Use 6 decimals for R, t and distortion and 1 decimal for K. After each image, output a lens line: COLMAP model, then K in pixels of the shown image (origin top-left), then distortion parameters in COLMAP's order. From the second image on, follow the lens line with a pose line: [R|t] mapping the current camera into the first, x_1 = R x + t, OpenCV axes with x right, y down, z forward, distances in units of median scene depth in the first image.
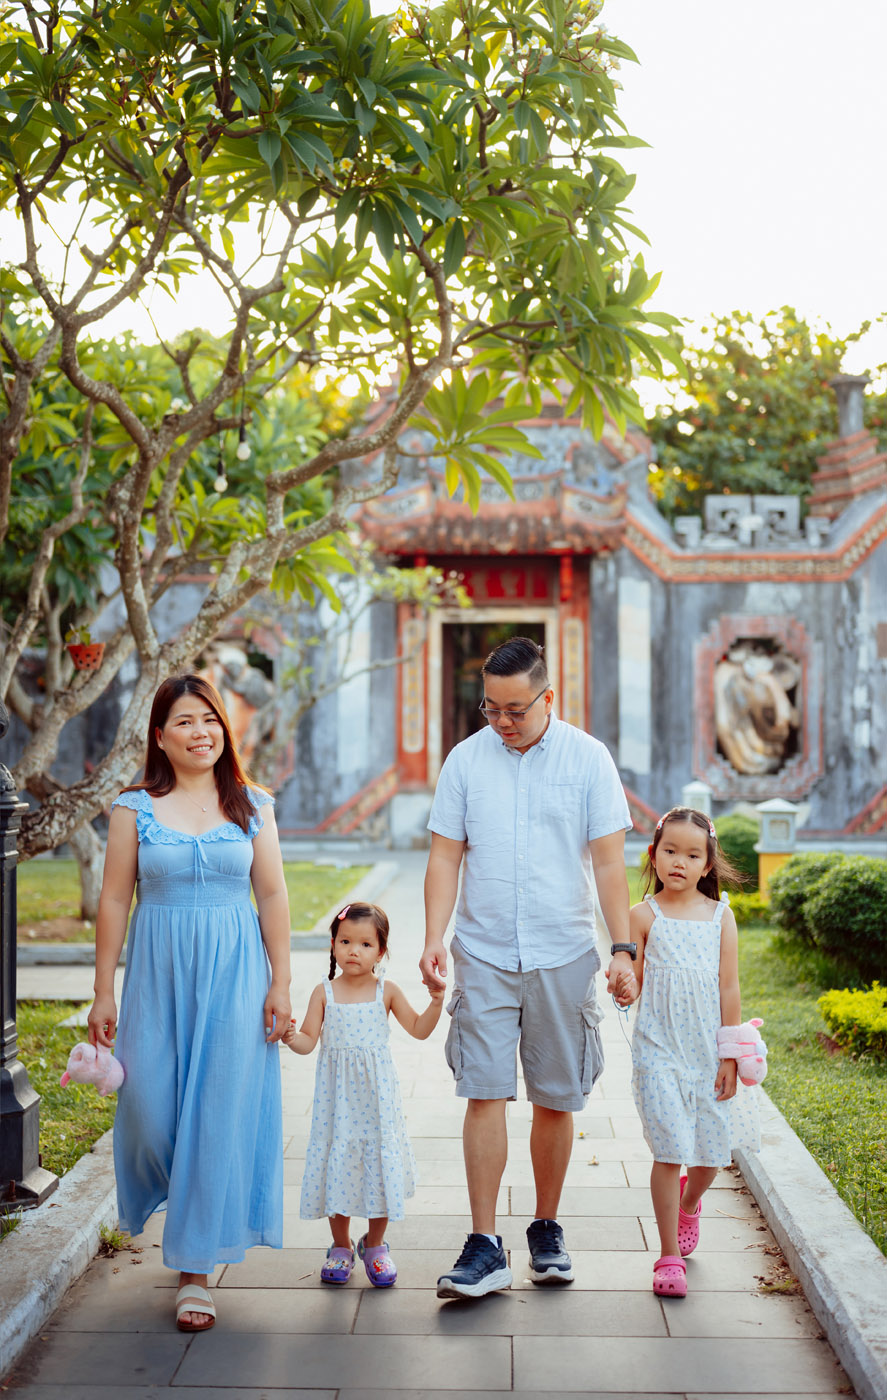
lens RADIAL K [[2079.3, 0, 436.2], [0, 2079.3, 689.8], [0, 0, 1]] dist [0.185936, 0.000000]
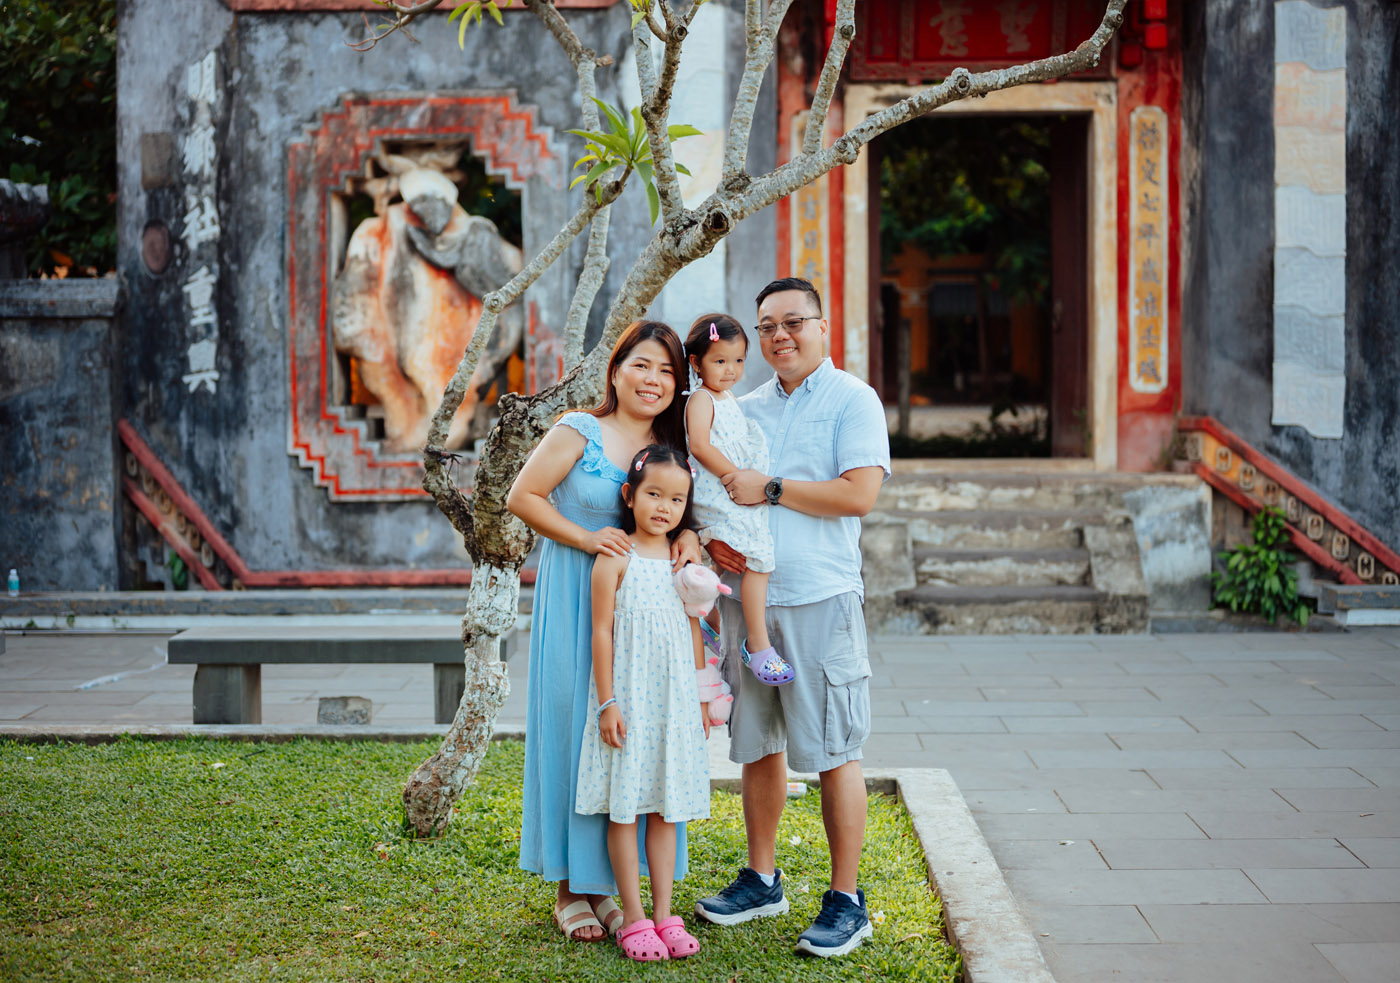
lens RADIAL K [[2035.4, 0, 702.3], [0, 2035.4, 497.2], [0, 0, 1]] dist [0.095909, 0.000000]
pose [[0.999933, -0.006814, 0.009375, -0.044761], [0.005901, 0.995541, 0.094149, 0.010495], [-0.009974, -0.094087, 0.995514, 0.582277]]
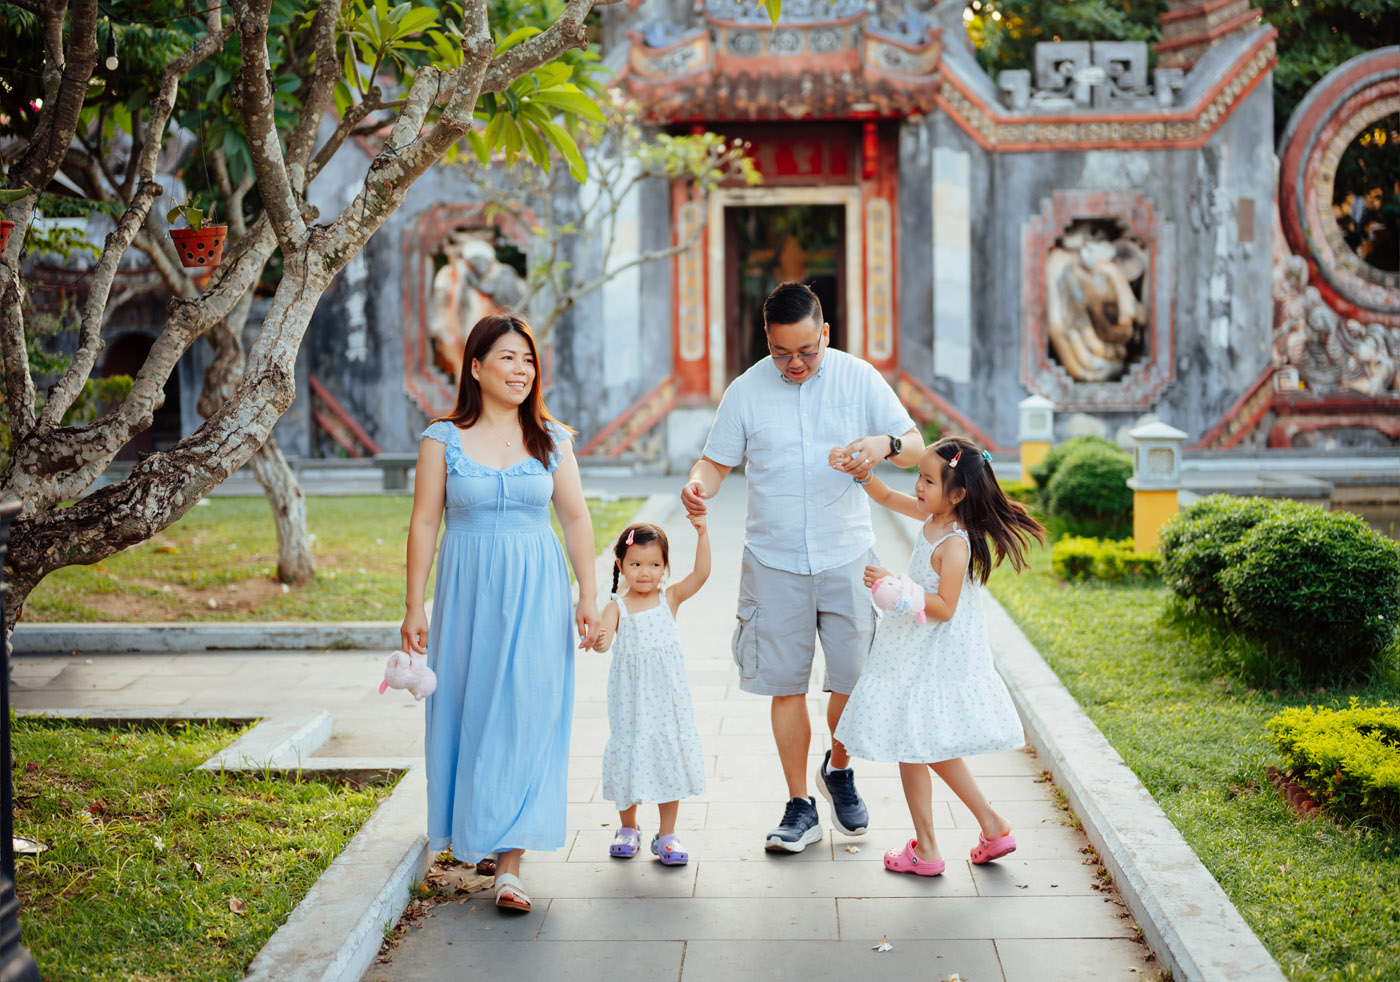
lens RADIAL K [[2103.0, 0, 739.1], [0, 2103.0, 516.4], [0, 0, 1]] dist [0.126364, 0.000000]
pose [[0.999858, -0.013203, 0.010486, -0.001836], [0.011970, 0.993854, 0.110045, -0.001104], [-0.011875, -0.109904, 0.993871, 0.144782]]
